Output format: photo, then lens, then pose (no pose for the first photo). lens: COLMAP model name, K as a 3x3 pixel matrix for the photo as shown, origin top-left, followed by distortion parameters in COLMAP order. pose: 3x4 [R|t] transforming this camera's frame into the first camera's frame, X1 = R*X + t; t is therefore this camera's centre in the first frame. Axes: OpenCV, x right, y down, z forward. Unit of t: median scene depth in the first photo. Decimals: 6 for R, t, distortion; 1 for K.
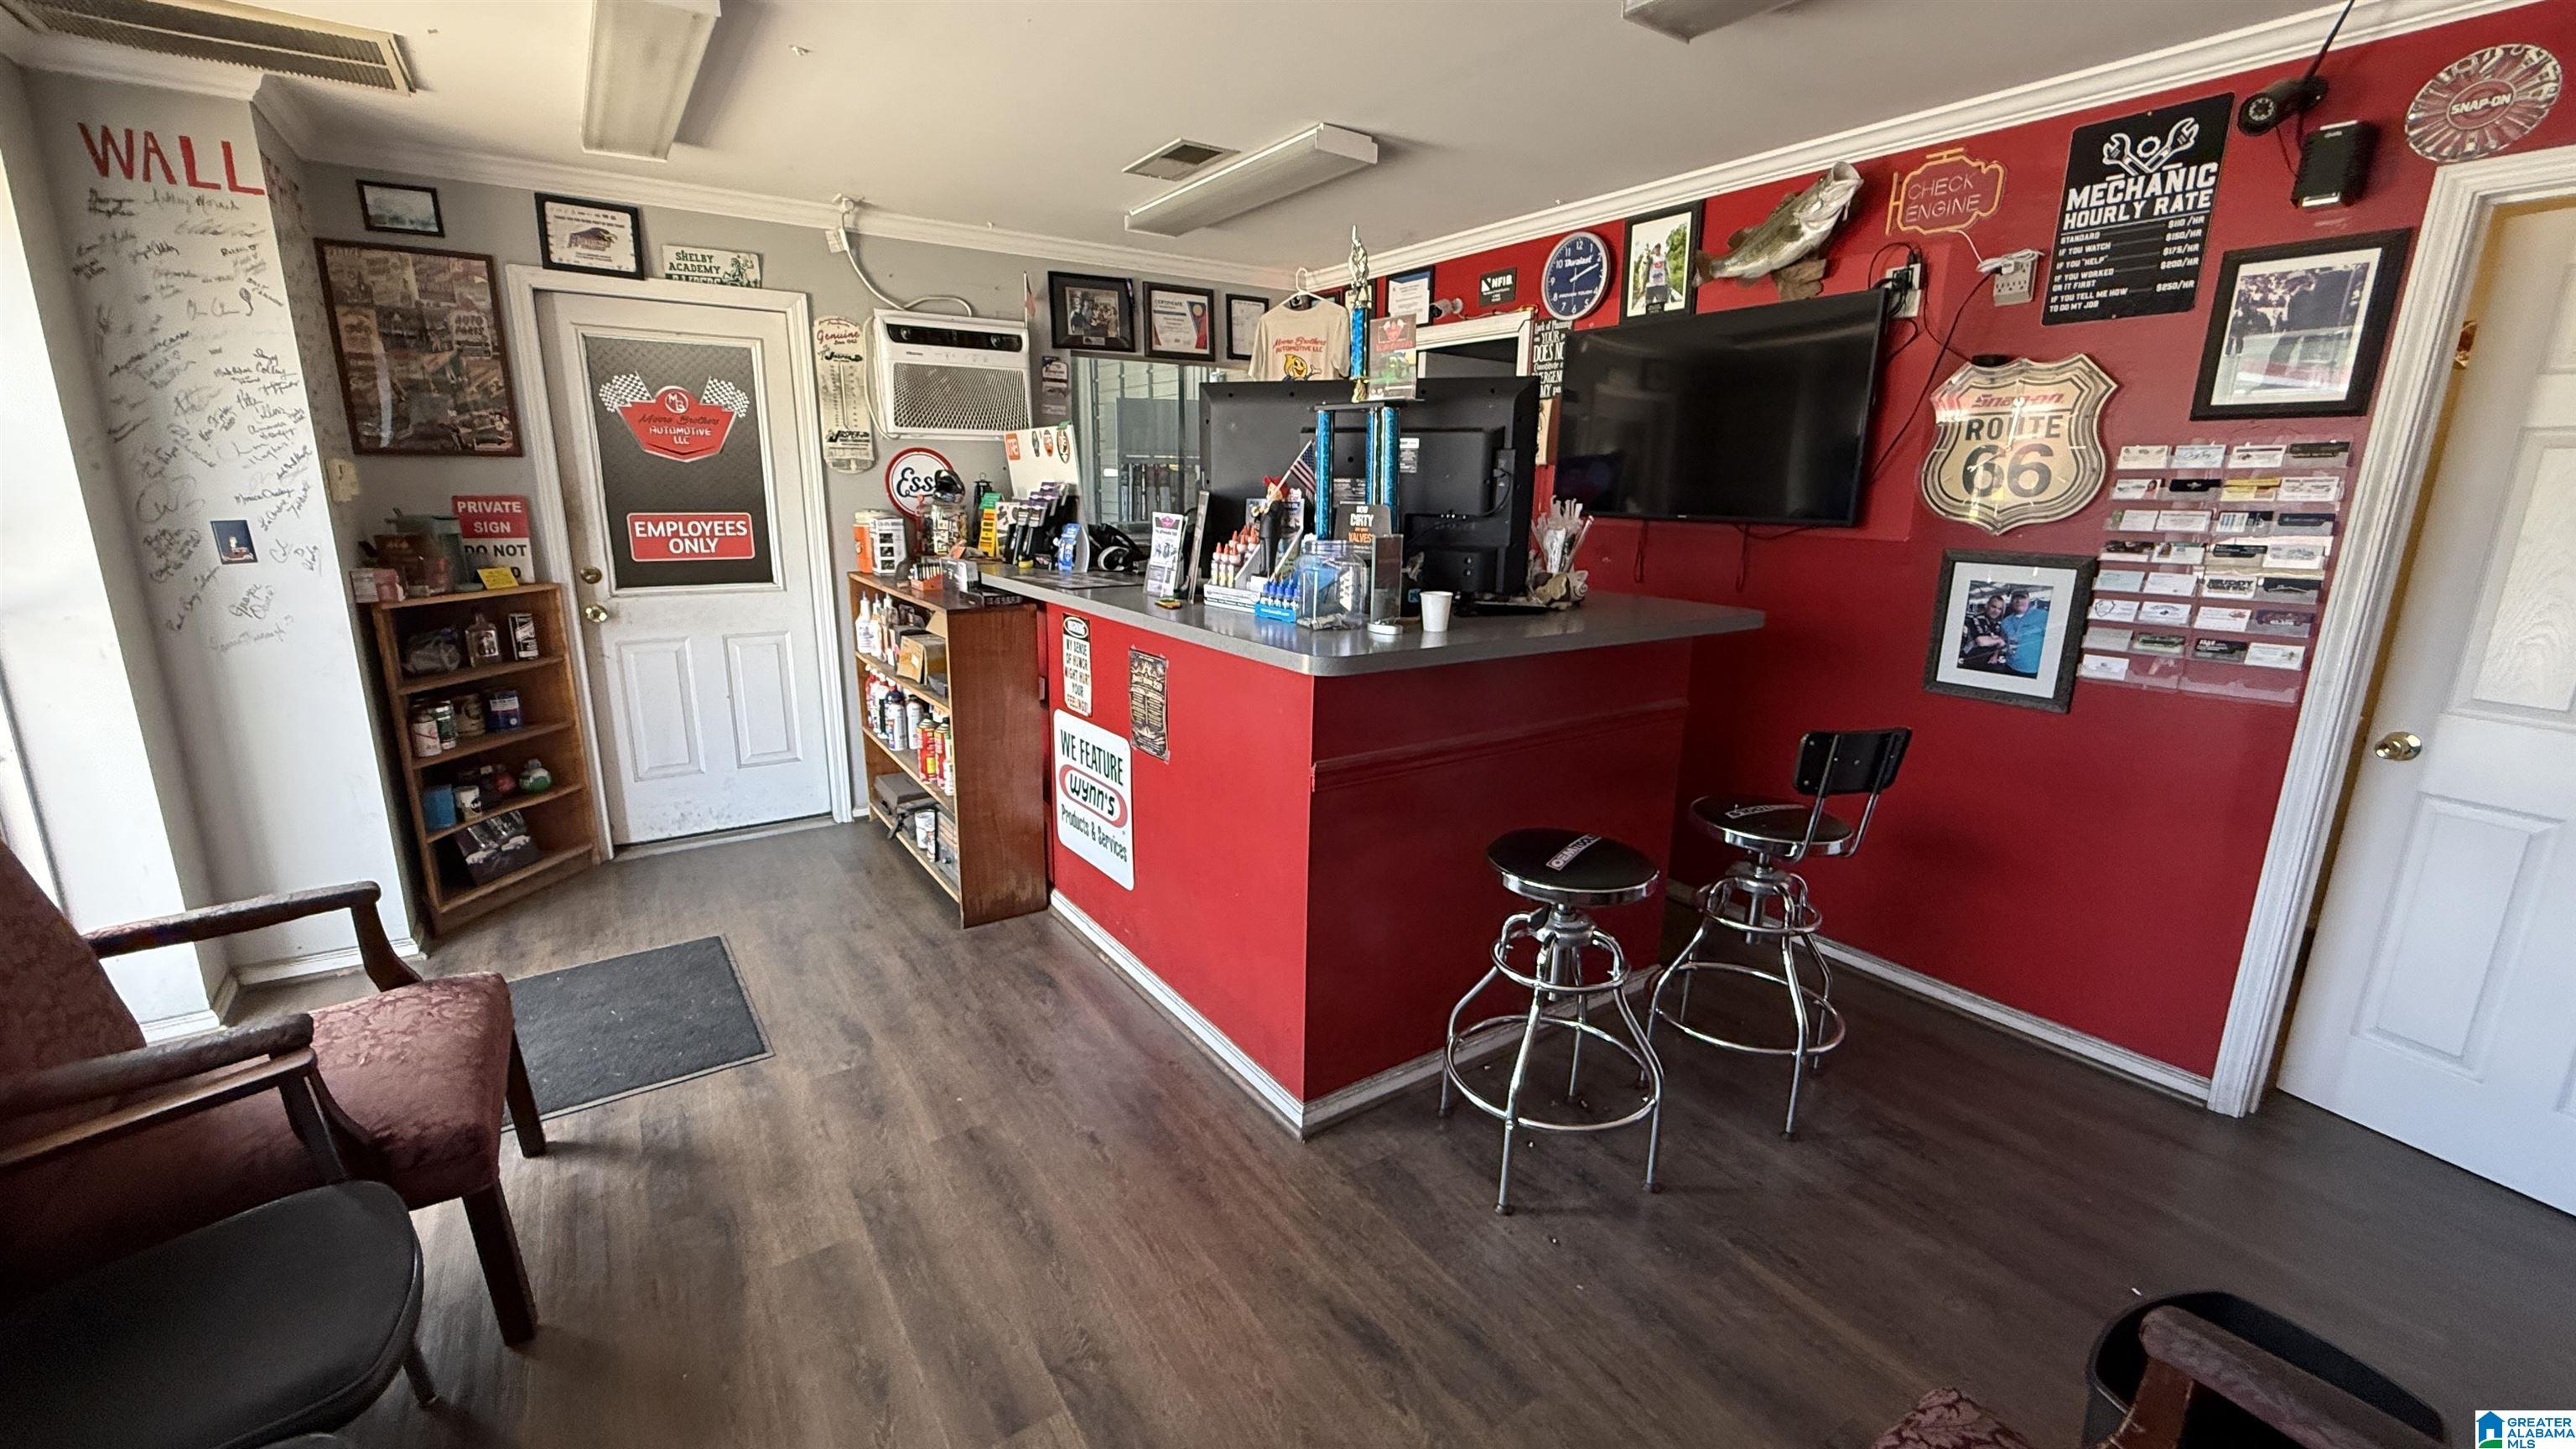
lens RADIAL K [[1036.4, 0, 1278.5], [0, 1036.4, 725.9], [0, 0, 1]] dist [-0.000181, 0.000788]
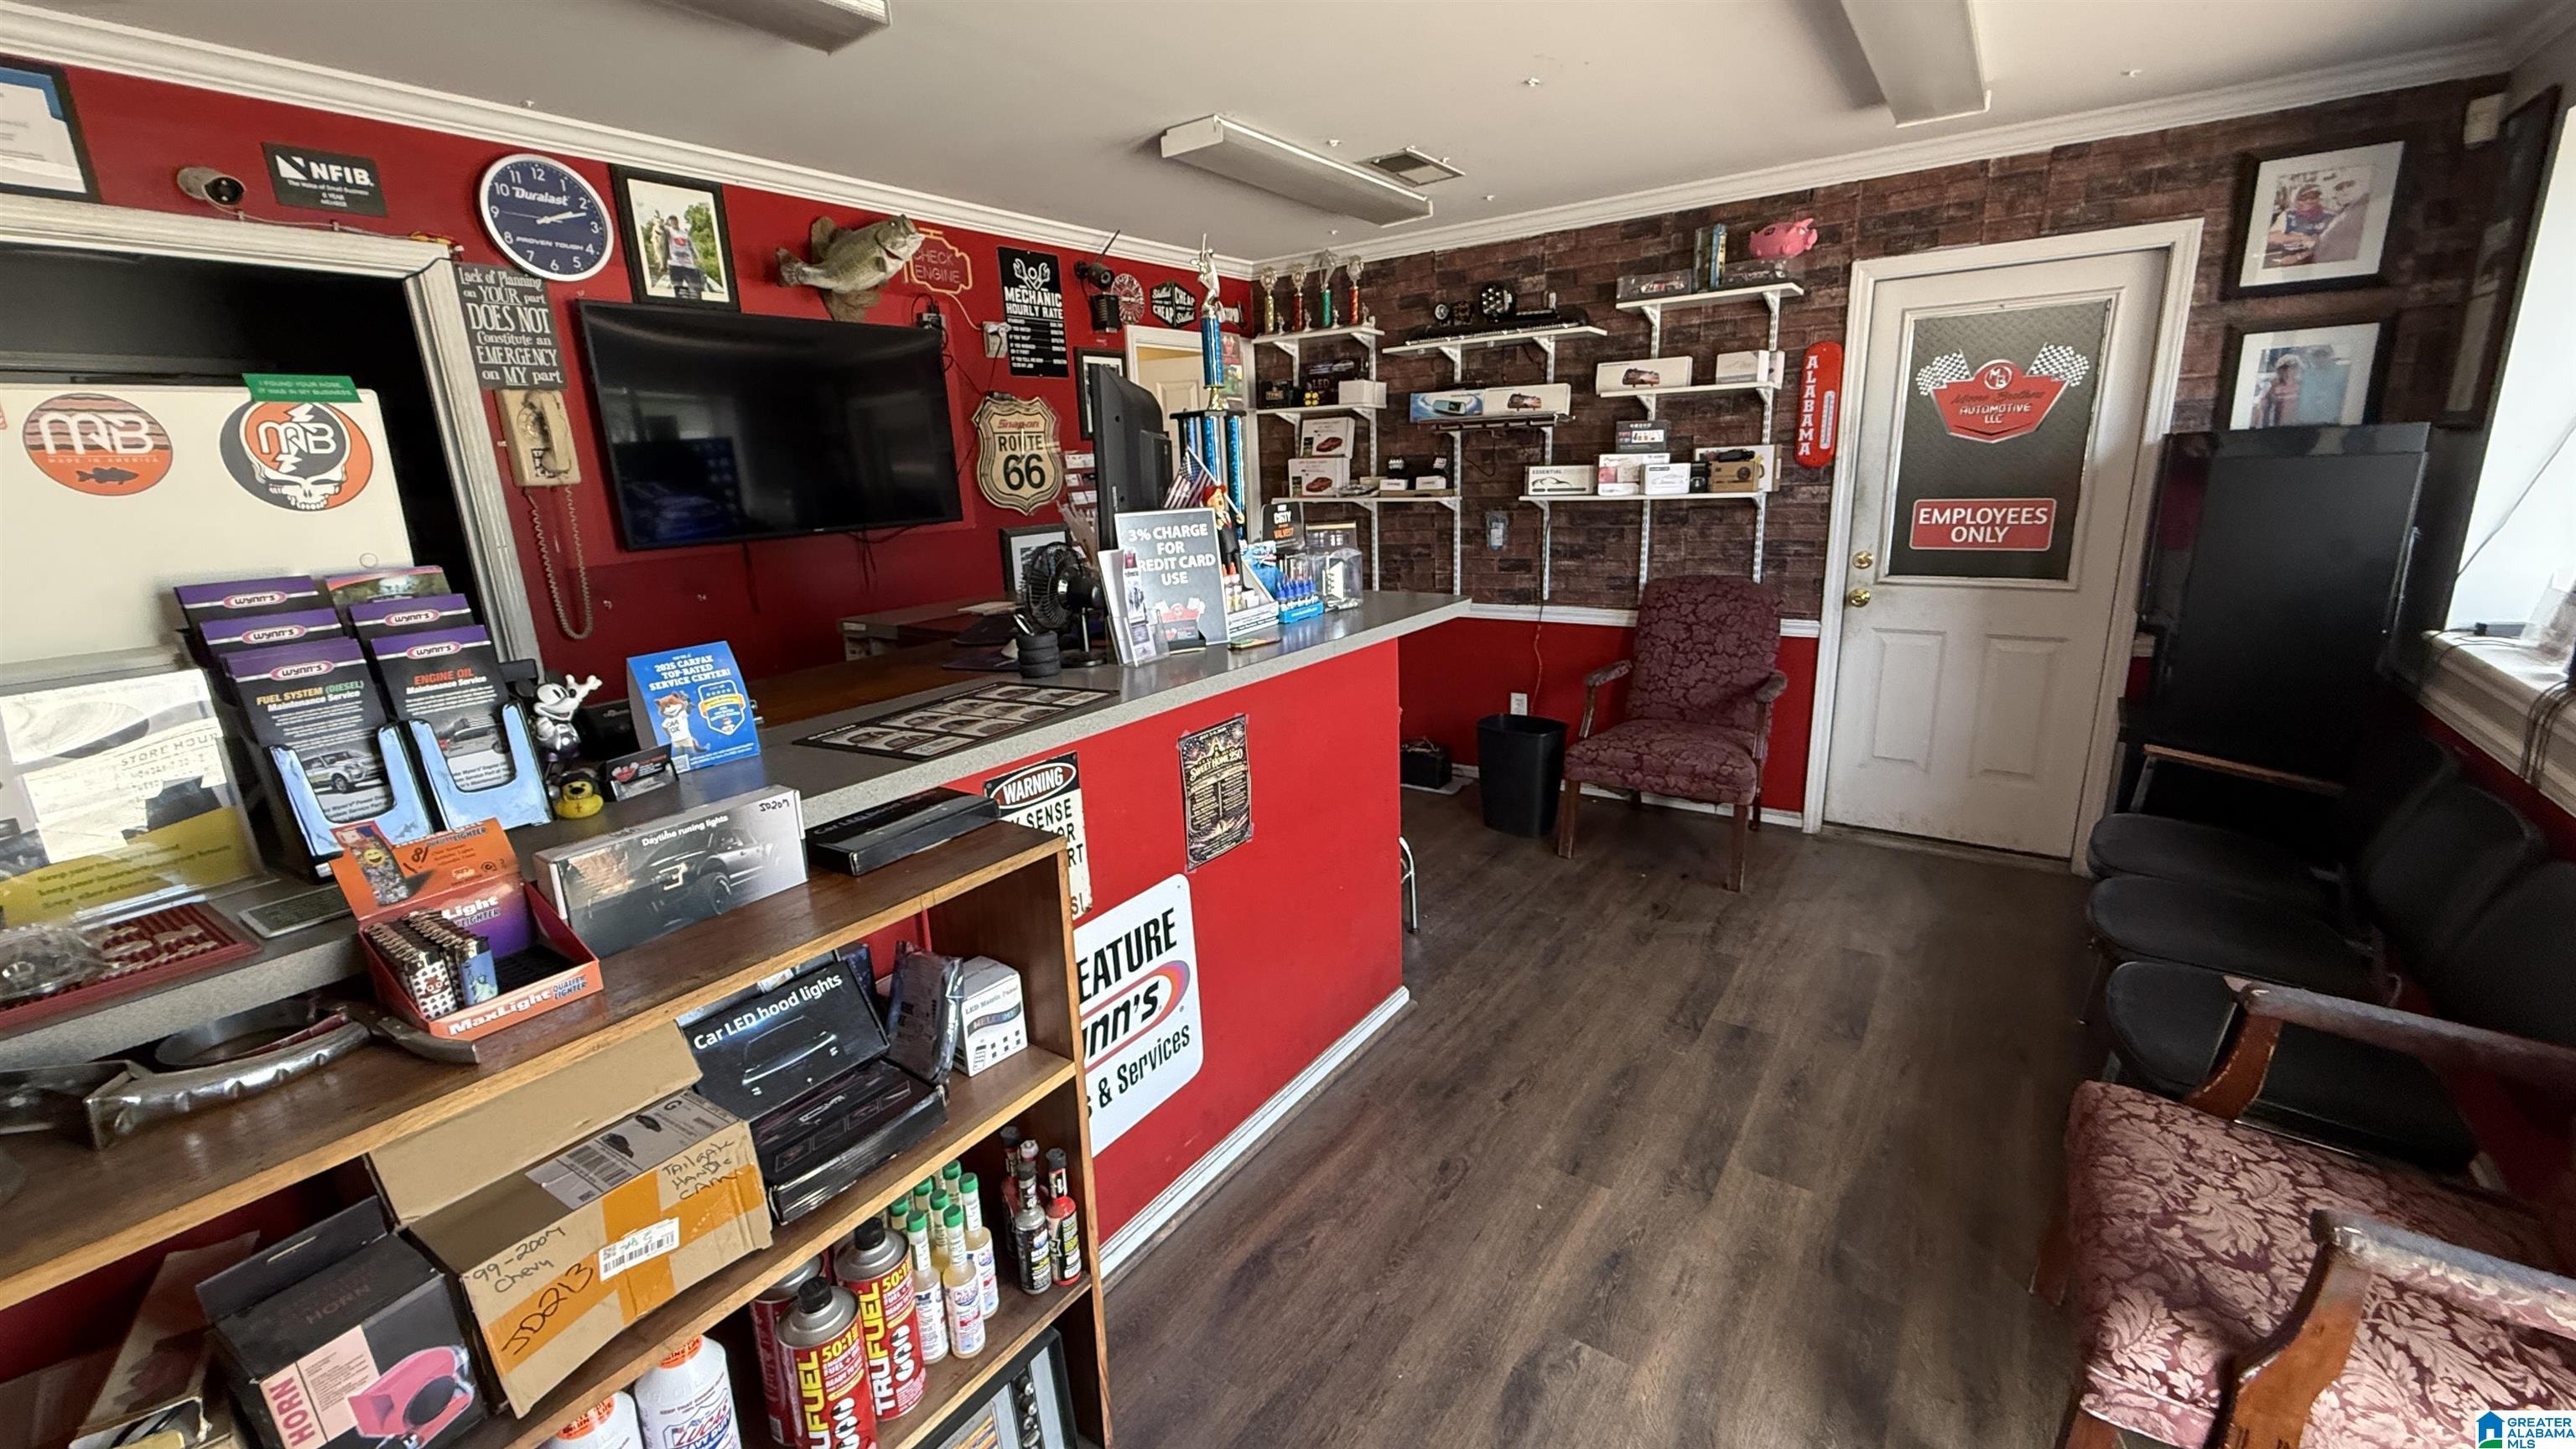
lens RADIAL K [[1036.4, 0, 1281.4], [0, 1036.4, 723.0], [0, 0, 1]] dist [-0.000181, 0.000788]
pose [[-0.362235, -0.230940, 0.903024, -0.815471], [0.250934, 0.908888, 0.333098, -0.307525], [-0.897673, 0.347260, -0.271280, 1.147645]]
